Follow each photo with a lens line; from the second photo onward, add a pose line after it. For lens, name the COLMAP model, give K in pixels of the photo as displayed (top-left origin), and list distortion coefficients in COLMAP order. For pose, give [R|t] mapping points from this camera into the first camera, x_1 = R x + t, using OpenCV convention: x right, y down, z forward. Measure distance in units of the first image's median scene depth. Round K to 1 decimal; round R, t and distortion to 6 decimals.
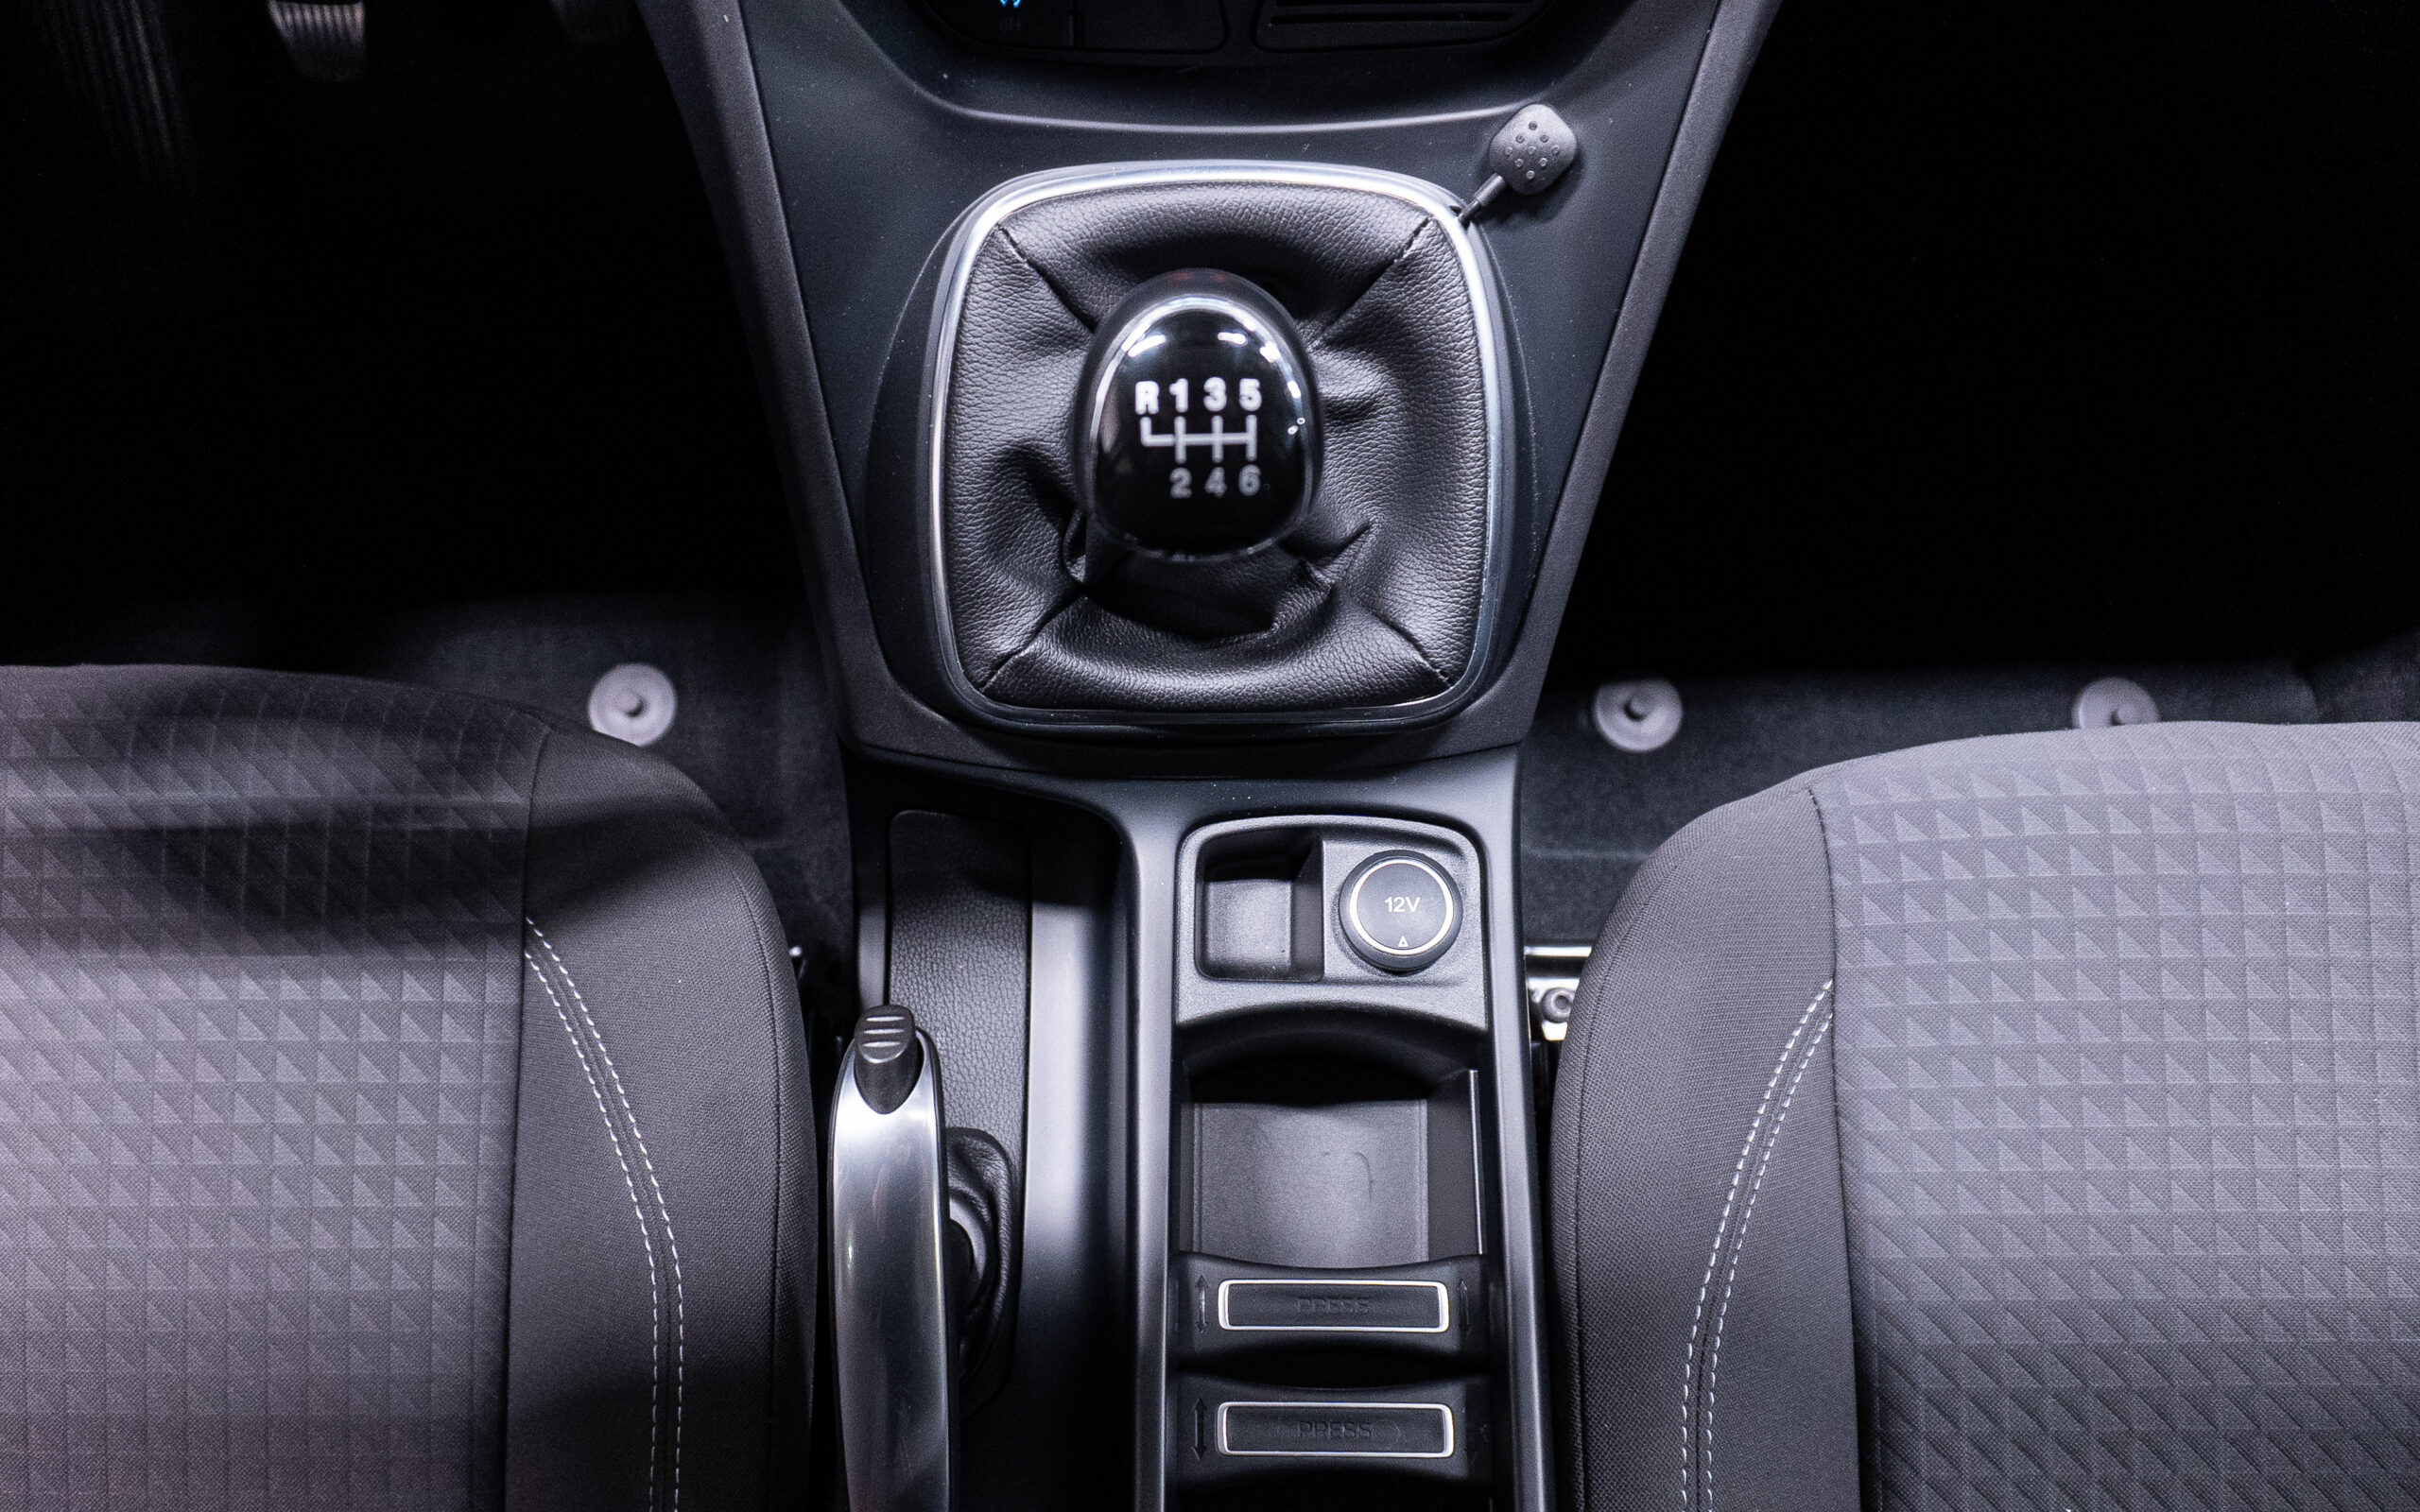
lens RADIAL K [[1768.0, 0, 1134.0], [0, 1768.0, 803.9], [0, 0, 1]] dist [0.002887, 0.001000]
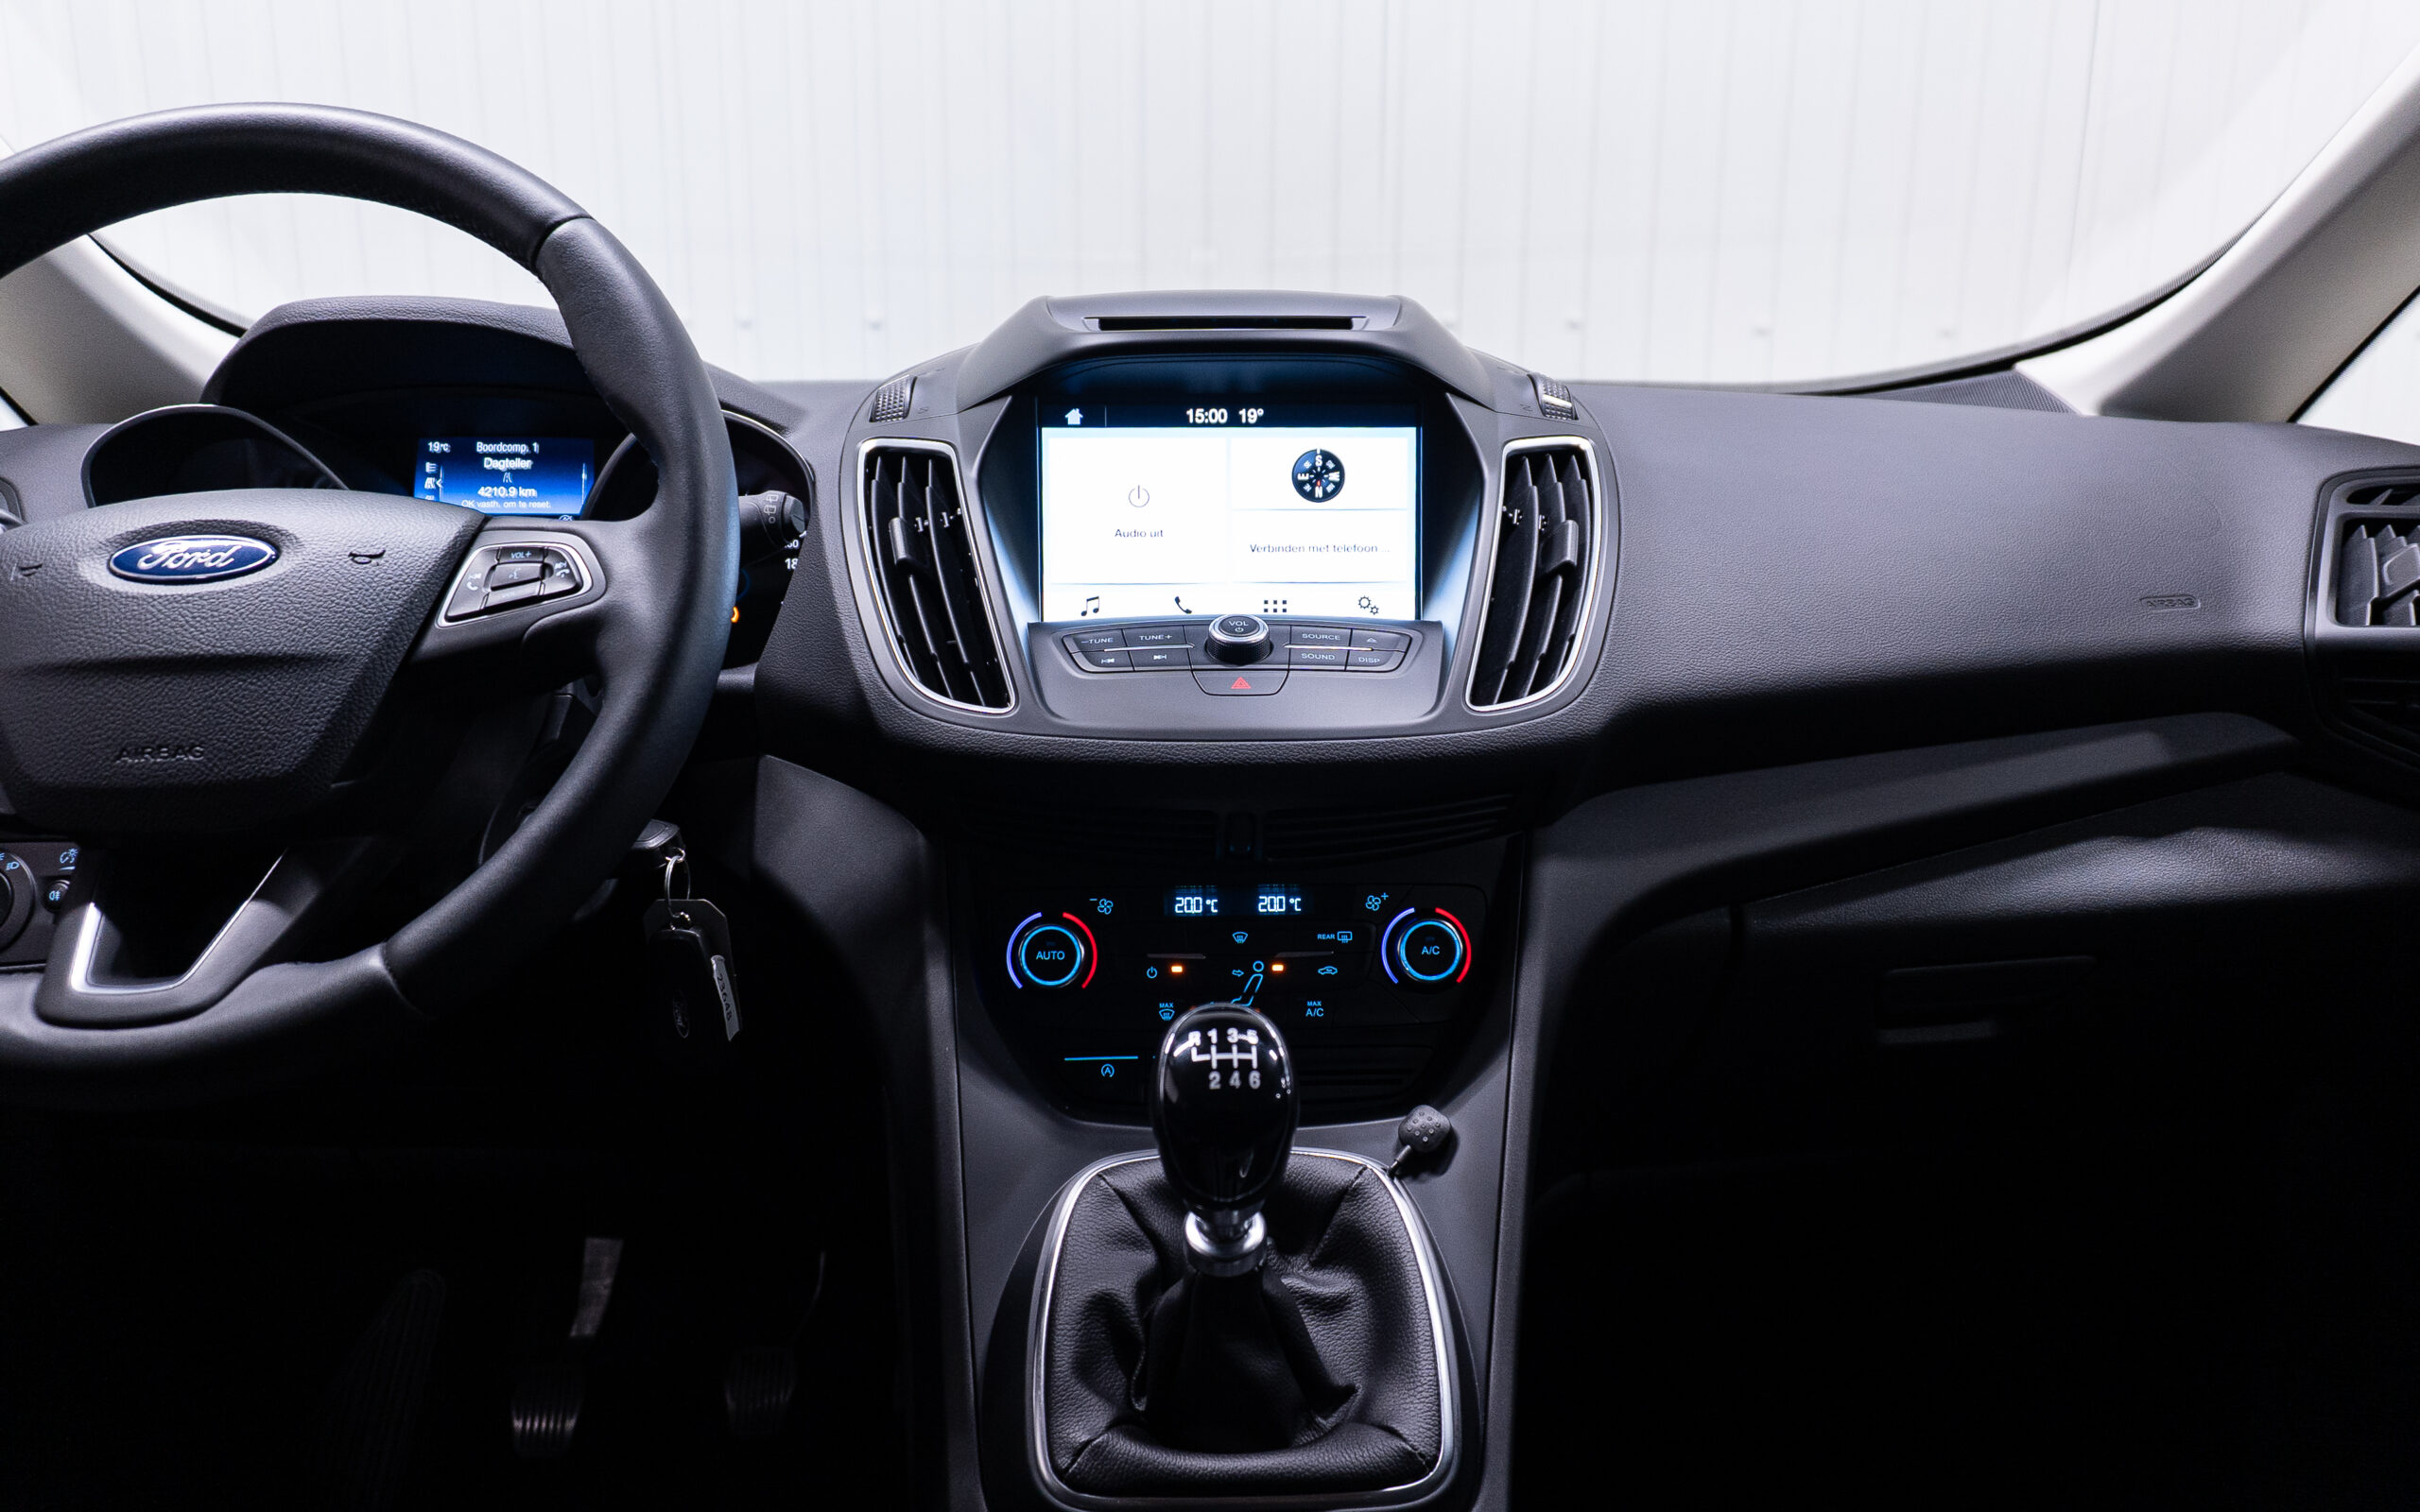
lens RADIAL K [[1727.7, 0, 1210.0], [0, 1727.7, 756.0], [0, 0, 1]] dist [-0.008040, 0.002127]
pose [[0.999509, 0.005423, 0.030862, -0.023443], [0.024301, 0.487643, -0.872705, 0.831746], [-0.019782, 0.873026, 0.487271, -0.071632]]
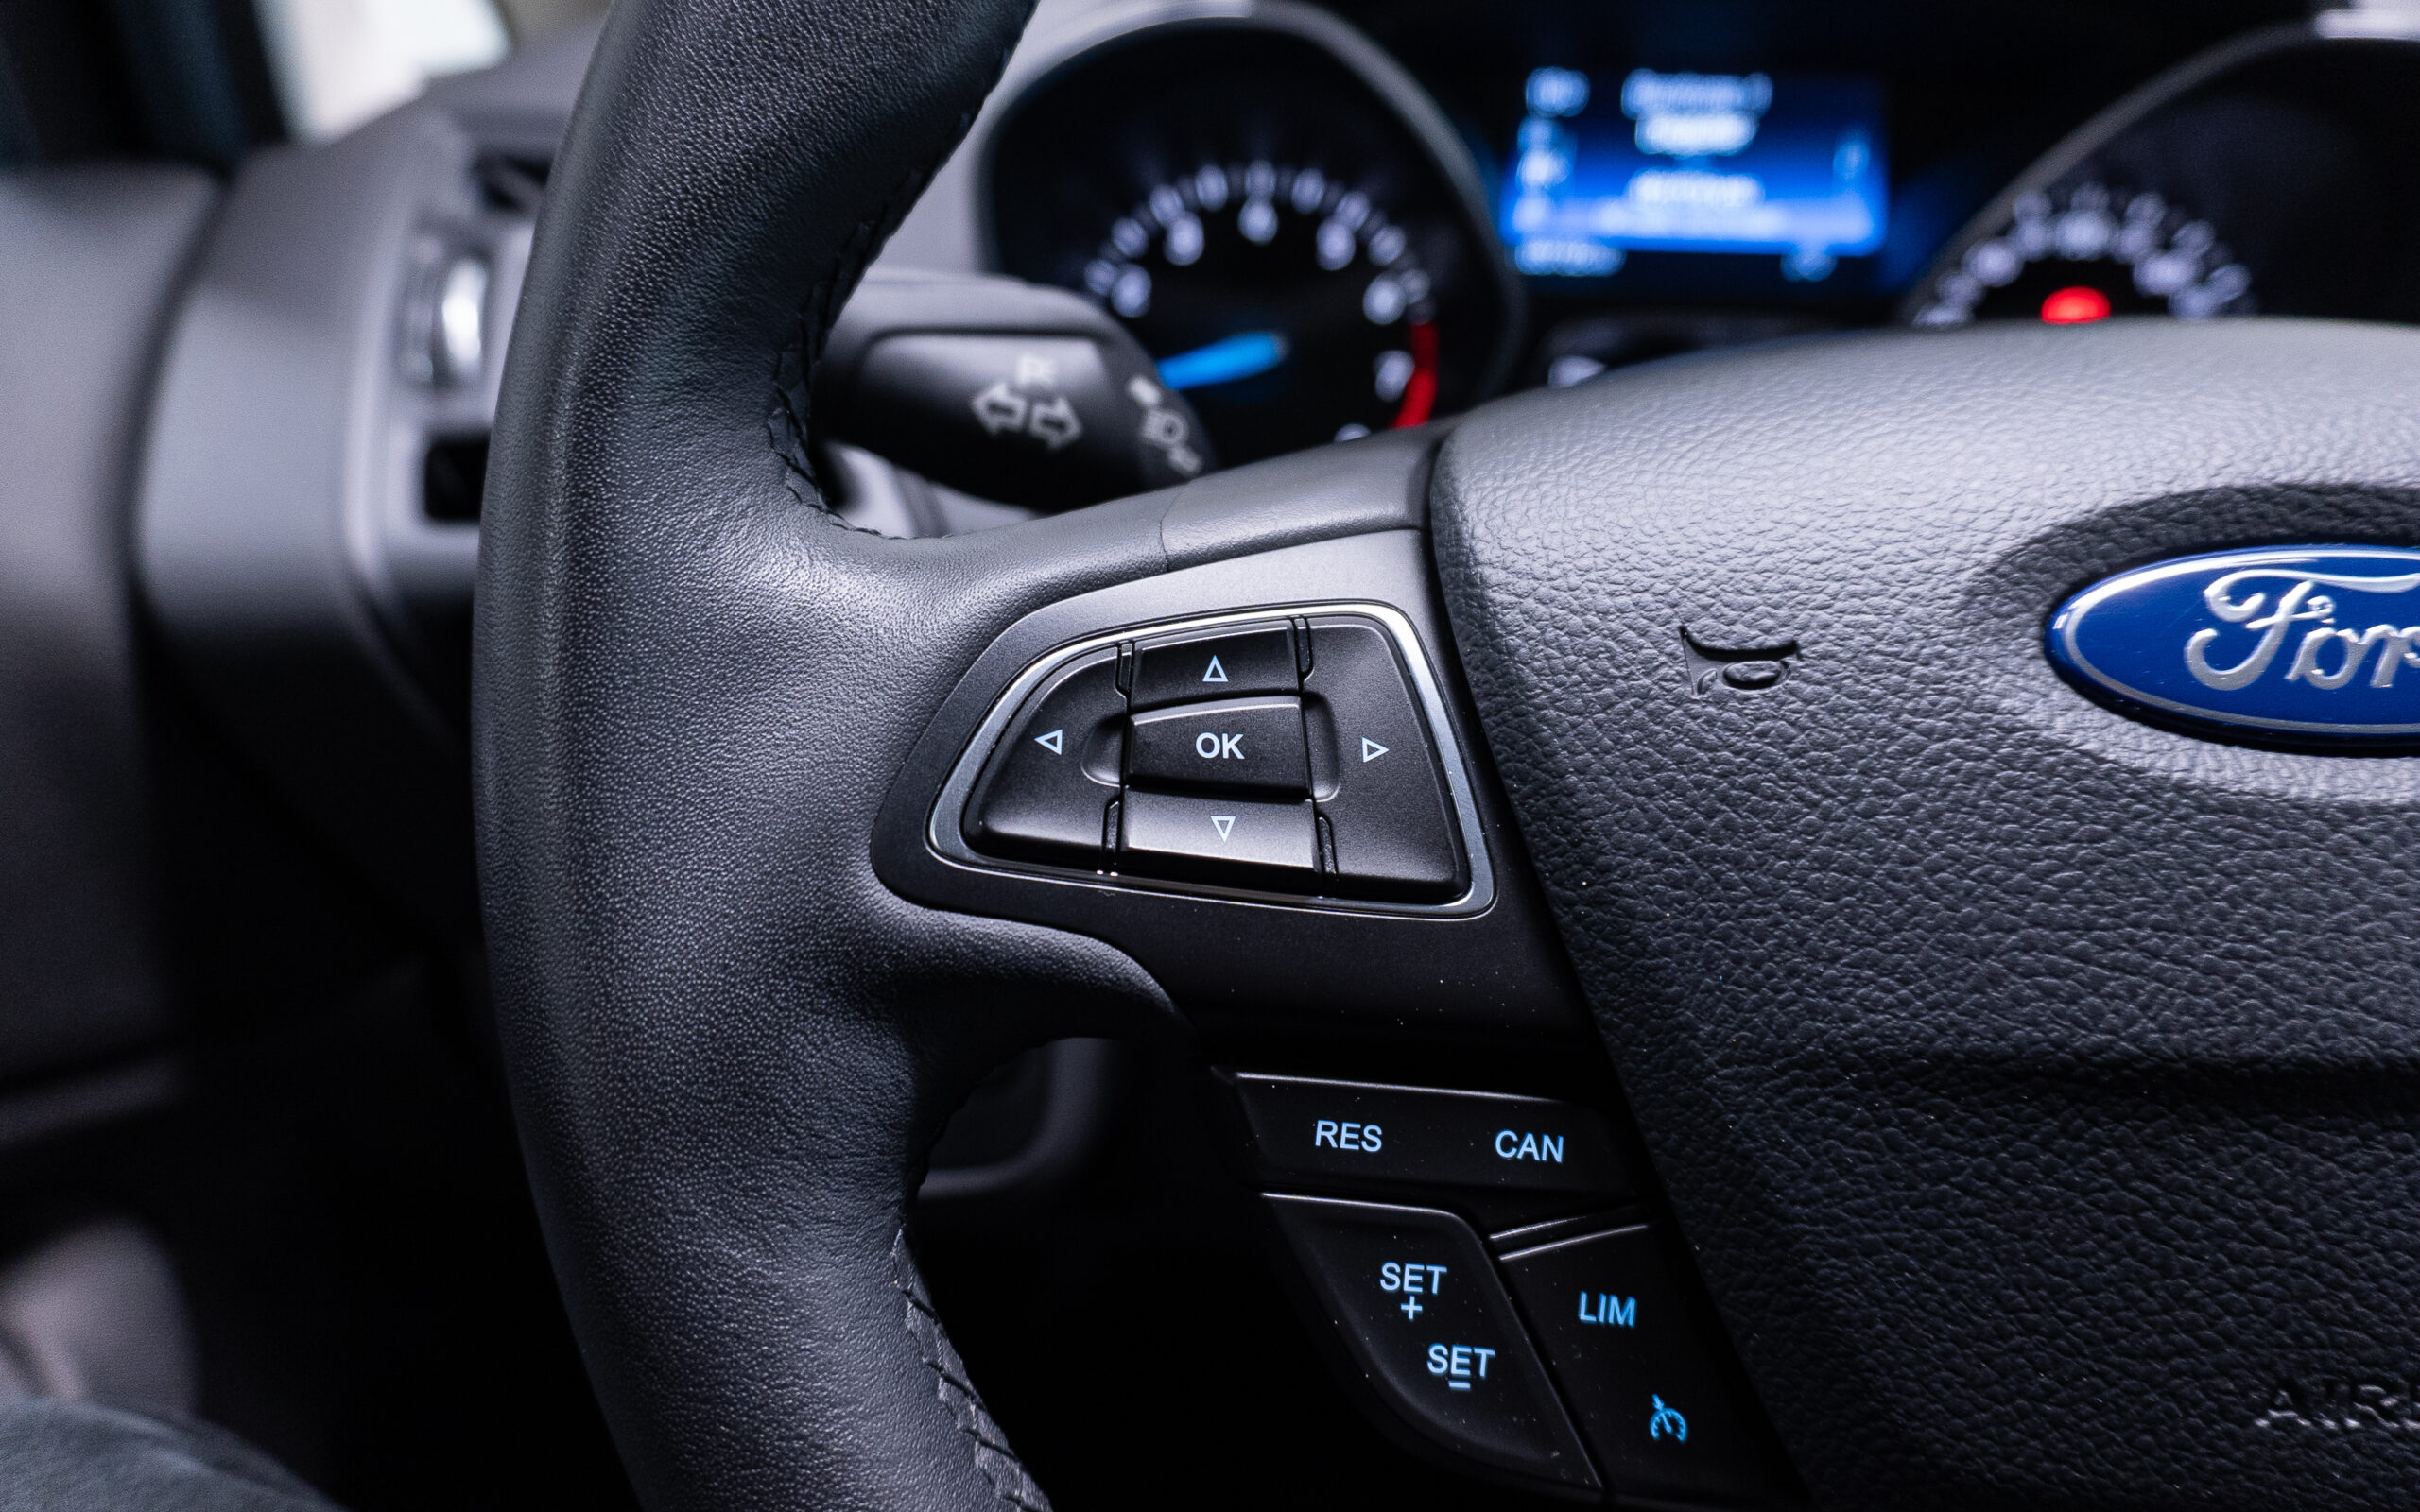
lens RADIAL K [[1638.4, 0, 1186.2], [0, 1638.4, 718.9], [0, 0, 1]] dist [0.018166, -0.000870]
pose [[0.999379, 0.034978, 0.004206, -1.061592], [-0.020502, 0.674499, -0.737991, -0.175350], [-0.028650, 0.737447, 0.674797, 0.245774]]
